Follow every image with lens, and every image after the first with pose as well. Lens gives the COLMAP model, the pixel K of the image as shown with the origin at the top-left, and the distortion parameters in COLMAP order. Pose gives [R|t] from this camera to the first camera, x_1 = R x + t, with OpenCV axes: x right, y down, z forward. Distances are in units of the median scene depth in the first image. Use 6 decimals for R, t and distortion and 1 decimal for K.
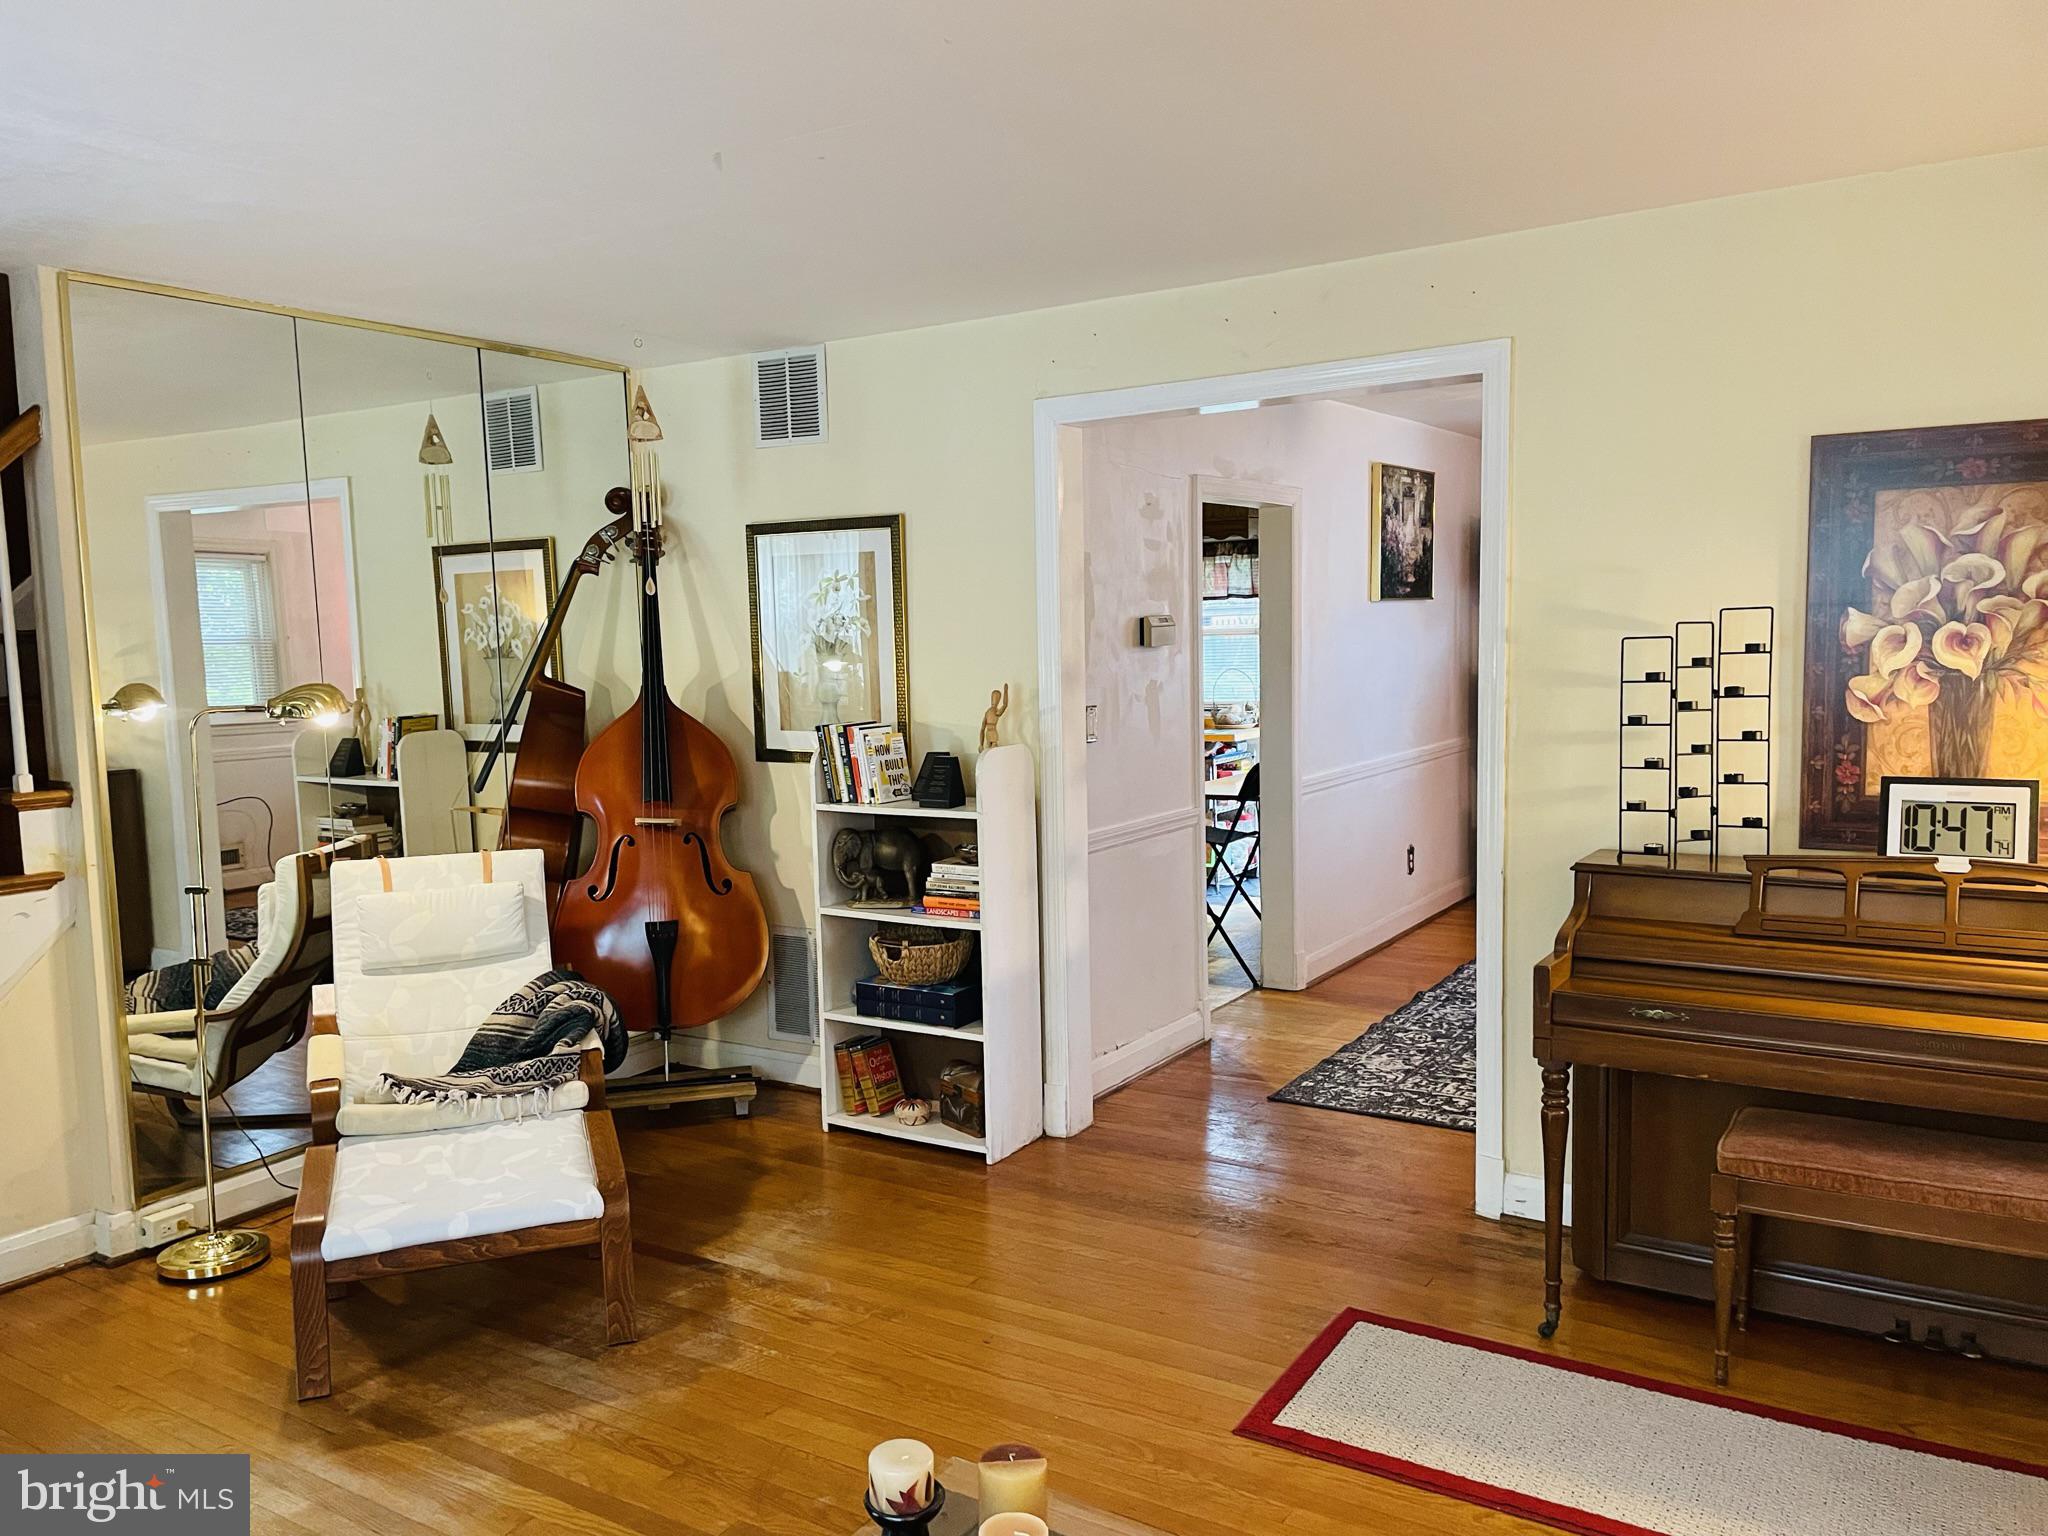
lens RADIAL K [[1546.7, 0, 996.8], [0, 1546.7, 776.5], [0, 0, 1]] dist [0.095256, -0.121453]
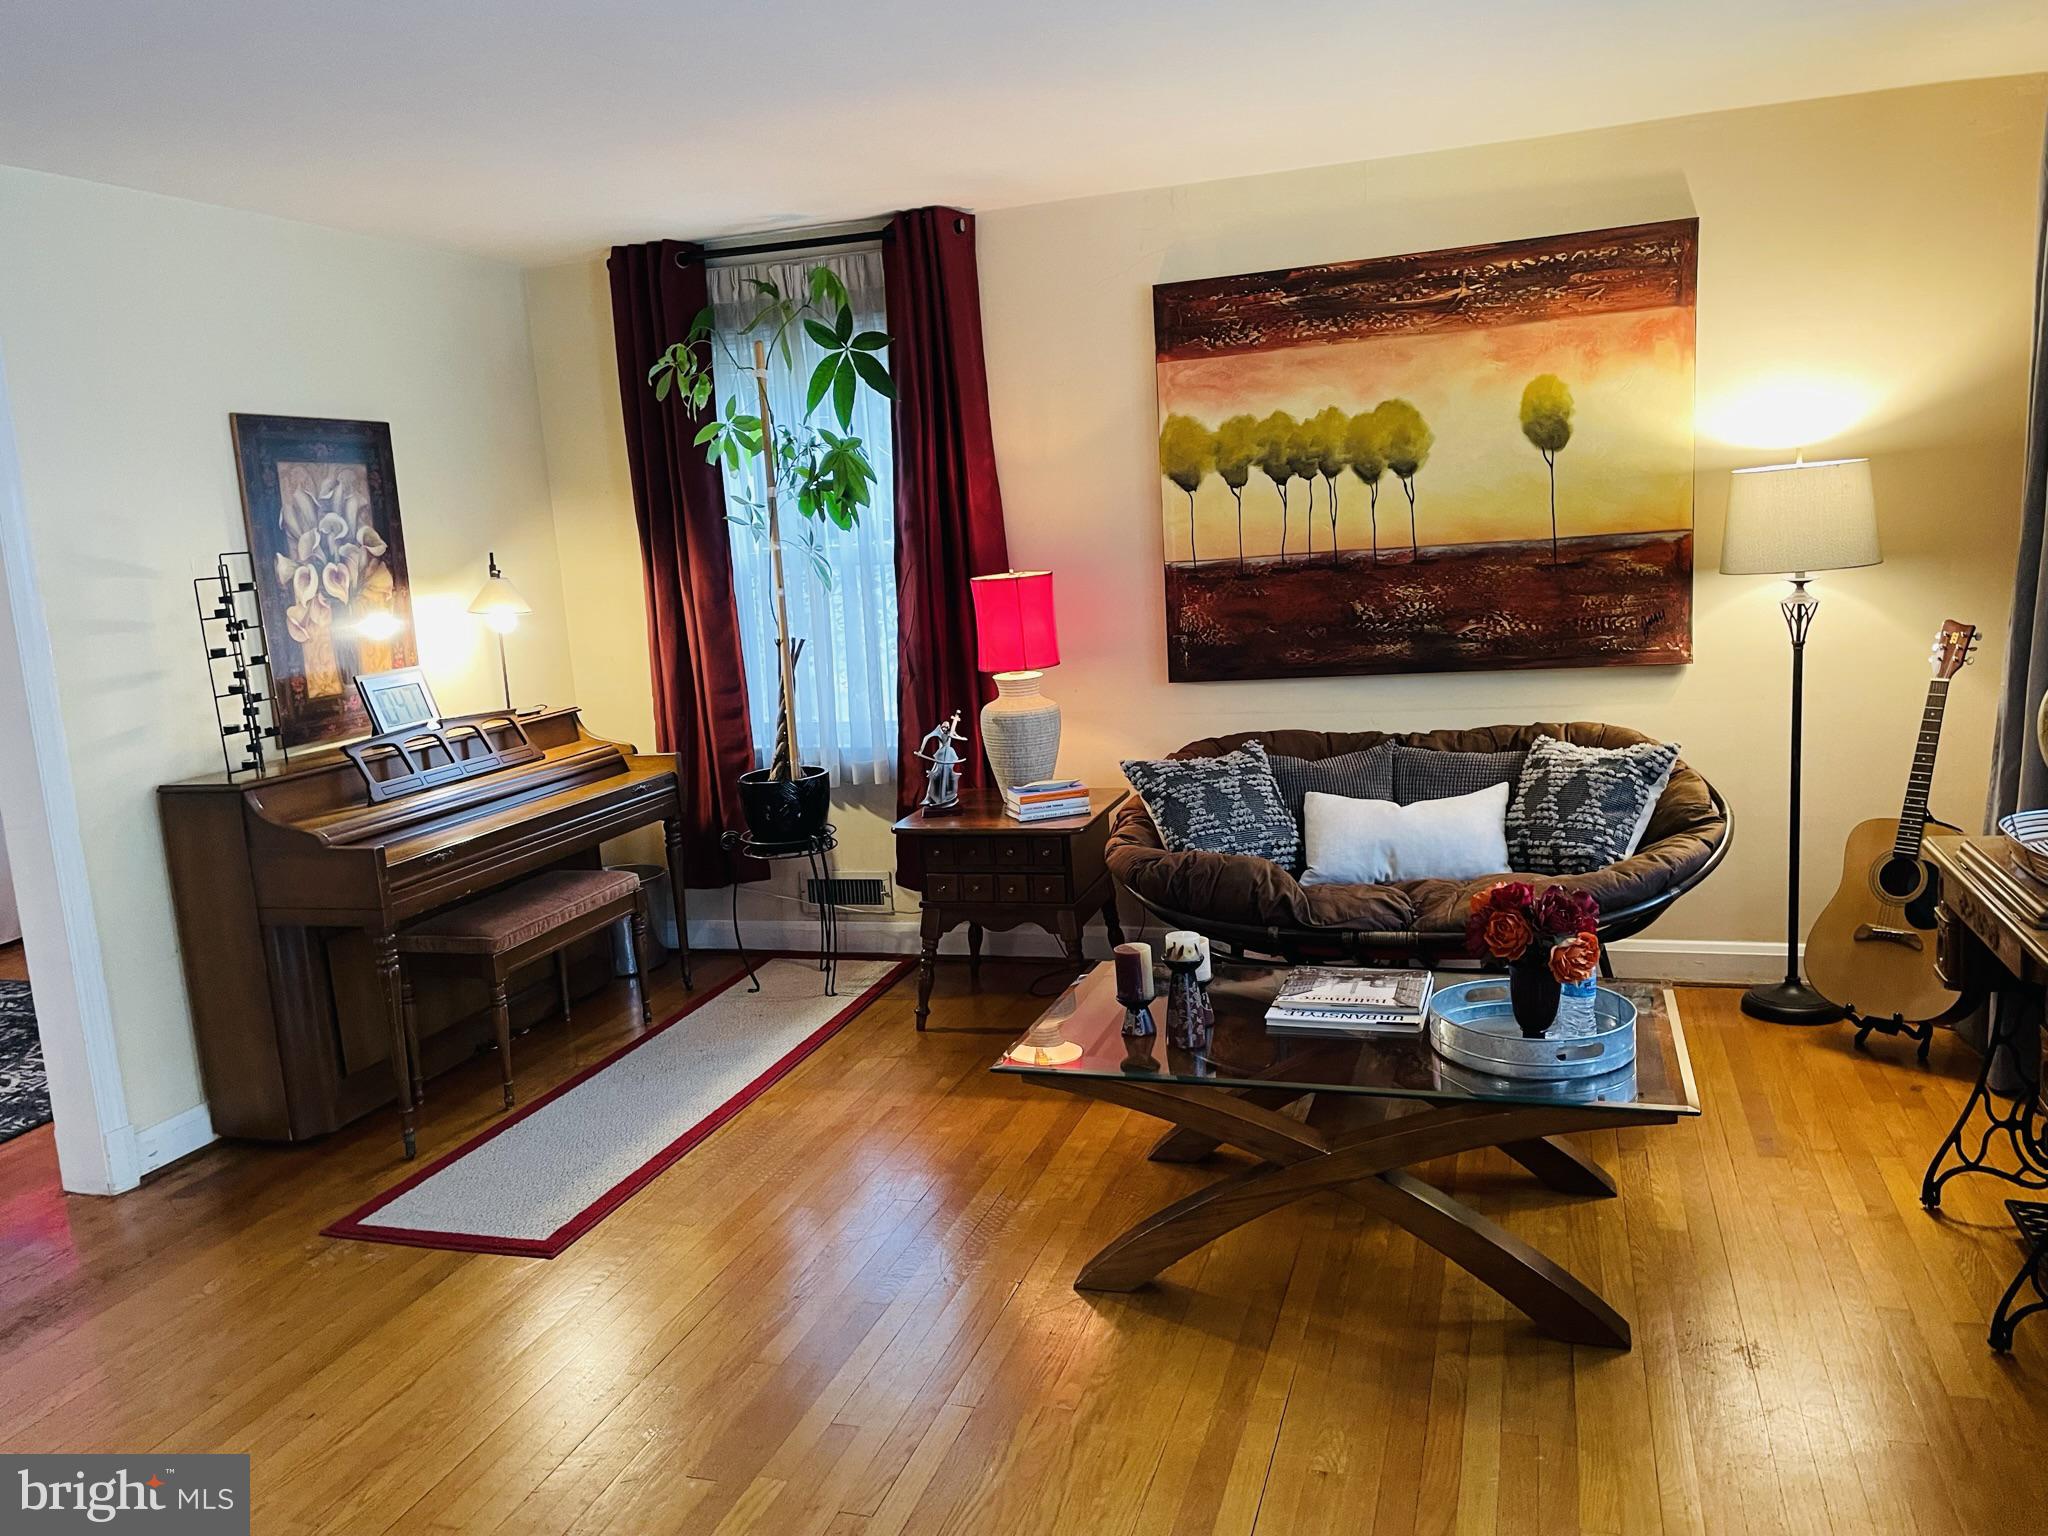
lens RADIAL K [[1546.7, 0, 1030.8], [0, 1546.7, 774.5], [0, 0, 1]] dist [0.095256, -0.121453]
pose [[-0.260332, -0.118675, 0.958198, -0.625199], [0.160444, 0.973302, 0.164136, -0.032407], [-0.952095, 0.196467, -0.234341, 0.553136]]
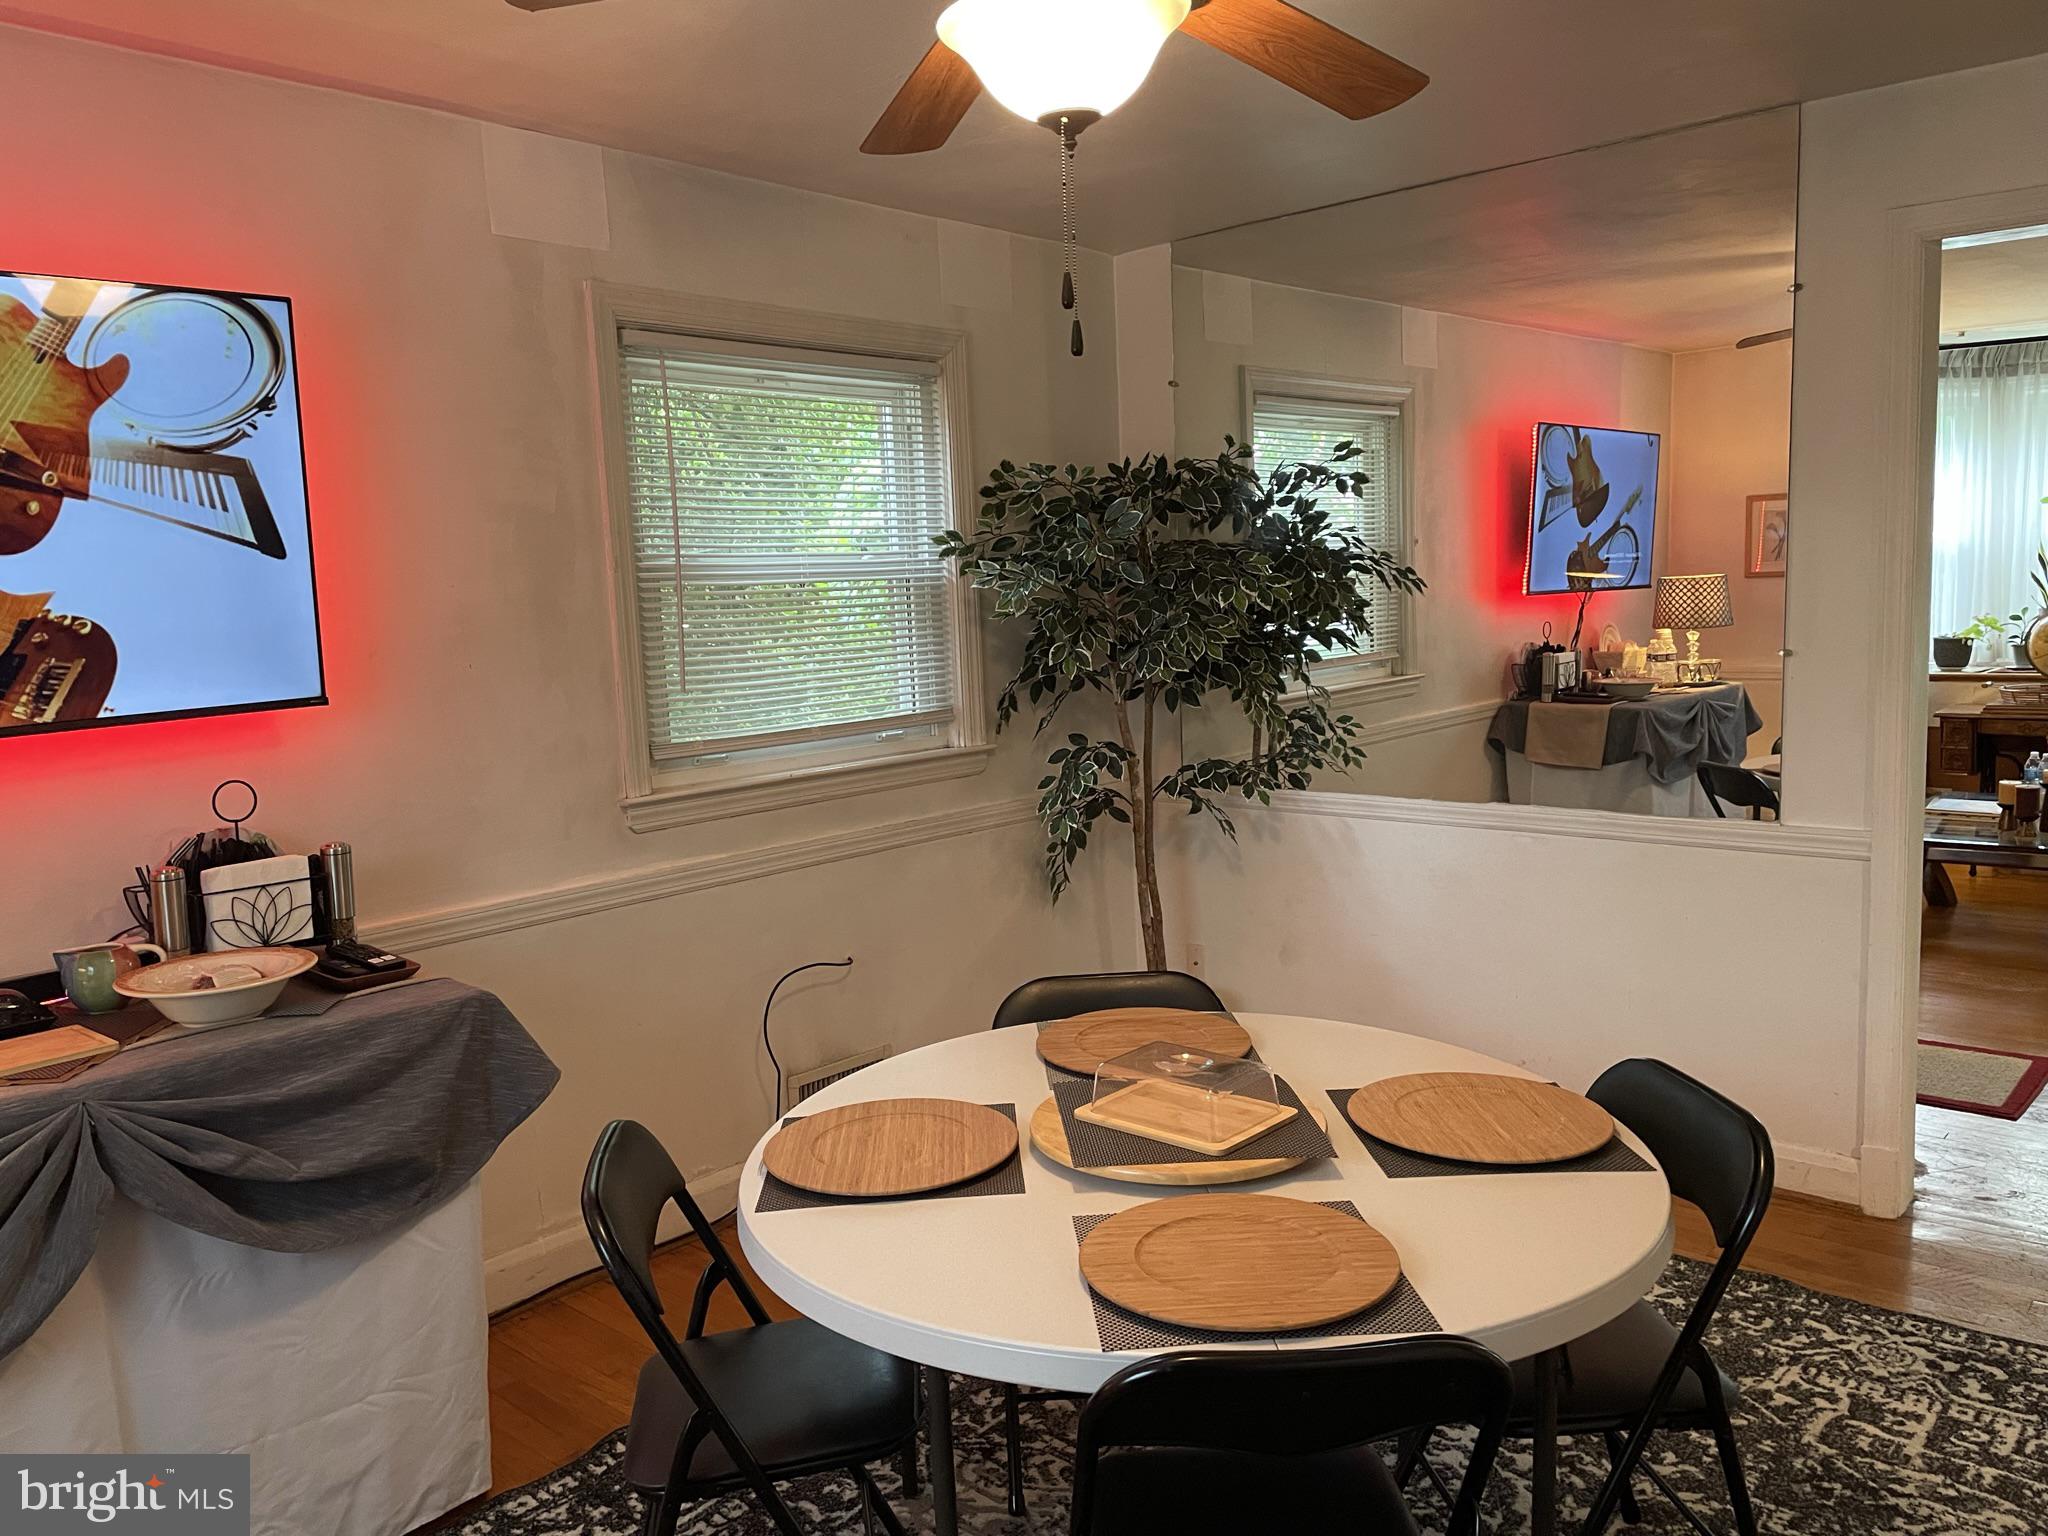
lens RADIAL K [[1546.7, 0, 1022.5], [0, 1546.7, 767.6], [0, 0, 1]] dist [0.095256, -0.121453]
pose [[-0.986110, 0.045889, 0.159631, 0.563091], [0.079168, 0.974739, 0.208844, -0.163640], [-0.146015, 0.218581, -0.964833, 1.628864]]
